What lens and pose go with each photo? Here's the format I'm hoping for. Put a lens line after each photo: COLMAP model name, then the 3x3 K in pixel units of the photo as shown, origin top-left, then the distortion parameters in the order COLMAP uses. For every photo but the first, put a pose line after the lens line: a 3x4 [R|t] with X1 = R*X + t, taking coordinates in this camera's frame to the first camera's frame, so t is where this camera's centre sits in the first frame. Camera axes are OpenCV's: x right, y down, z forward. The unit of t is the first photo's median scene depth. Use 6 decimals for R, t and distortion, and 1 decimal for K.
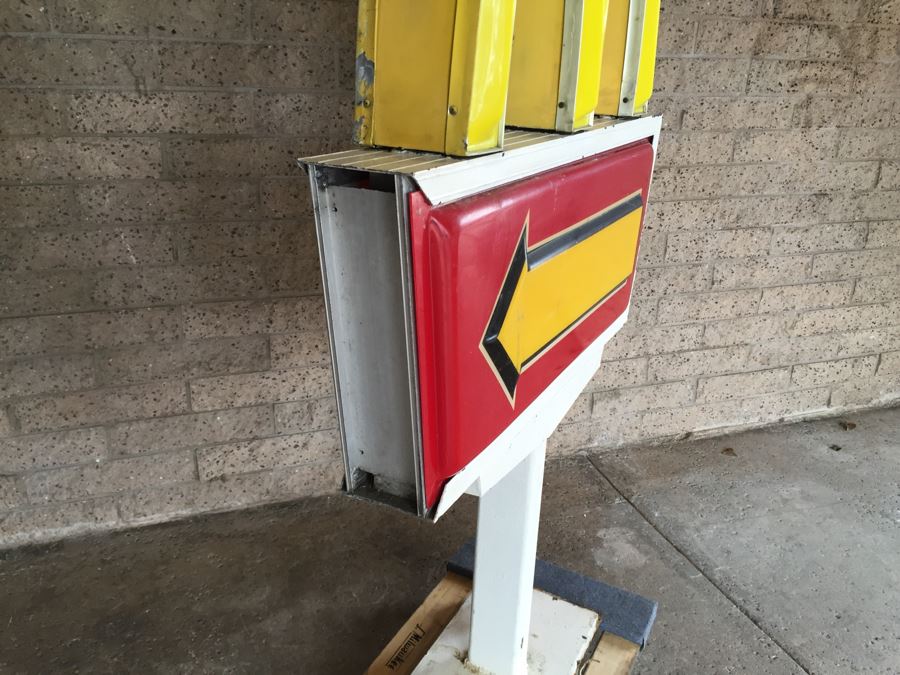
lens RADIAL K [[762.2, 0, 445.0], [0, 762.2, 331.7], [0, 0, 1]] dist [0.092573, -0.133444]
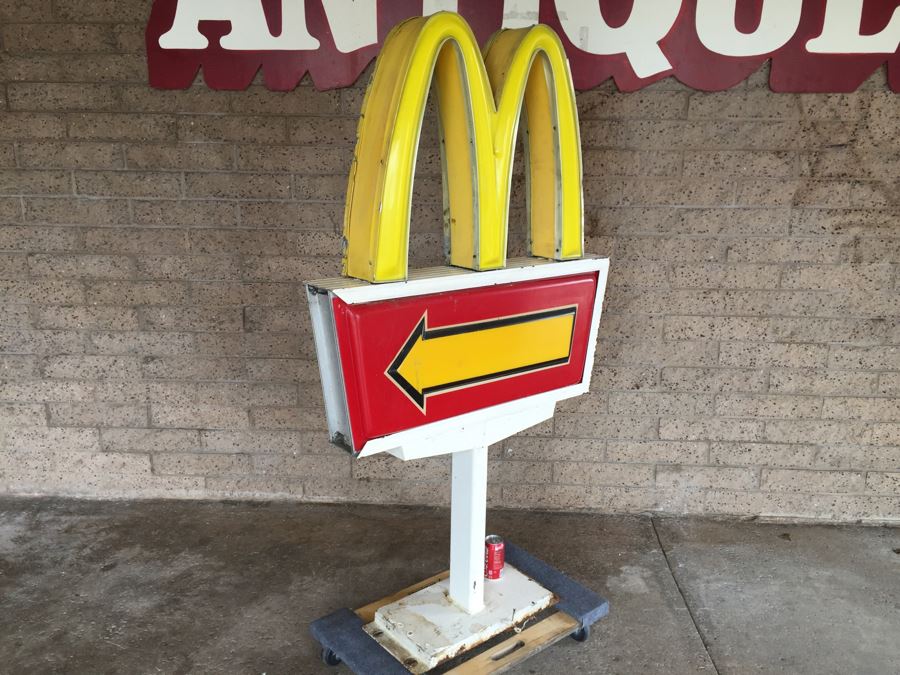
lens RADIAL K [[762.2, 0, 454.0], [0, 762.2, 336.0], [0, 0, 1]] dist [0.092573, -0.133444]
pose [[0.922191, 0.072807, -0.379818, 0.427960], [-0.118496, 0.988077, -0.098300, 0.043125], [0.368133, 0.135659, 0.919823, -0.359269]]
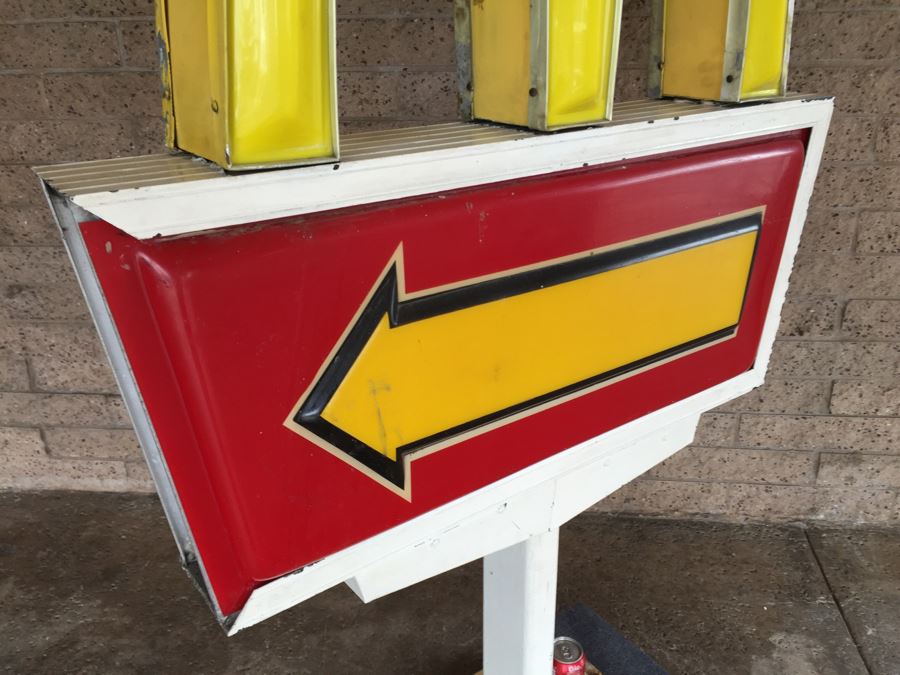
lens RADIAL K [[762.2, 0, 457.9], [0, 762.2, 329.9], [0, 0, 1]] dist [0.092573, -0.133444]
pose [[0.900166, 0.125066, -0.417204, 0.214418], [-0.111072, 0.992132, 0.057762, -0.057784], [0.421146, -0.005656, 0.906975, 0.171896]]
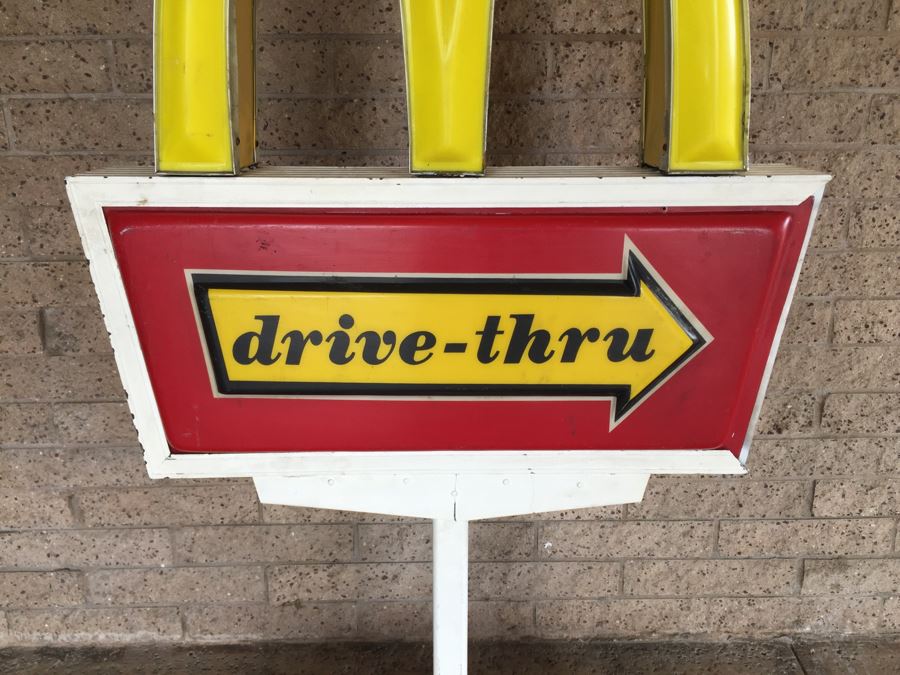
lens RADIAL K [[762.2, 0, 454.1], [0, 762.2, 334.4], [0, 0, 1]] dist [0.092573, -0.133444]
pose [[0.939892, 0.064113, -0.335398, 0.142527], [-0.083614, 0.995526, -0.044013, -0.084007], [0.331076, 0.069411, 0.941048, 0.252204]]
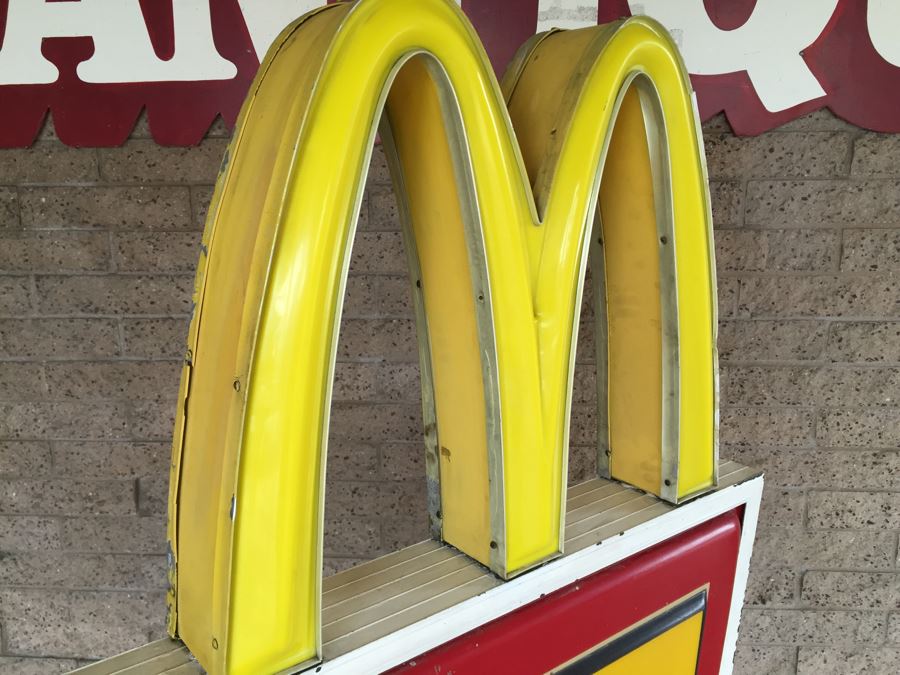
lens RADIAL K [[762.2, 0, 453.9], [0, 762.2, 334.7], [0, 0, 1]] dist [0.092573, -0.133444]
pose [[0.910430, 0.051025, -0.410504, 0.226229], [-0.107568, 0.987427, -0.115833, -0.216076], [0.399432, 0.149615, 0.904472, 0.114328]]
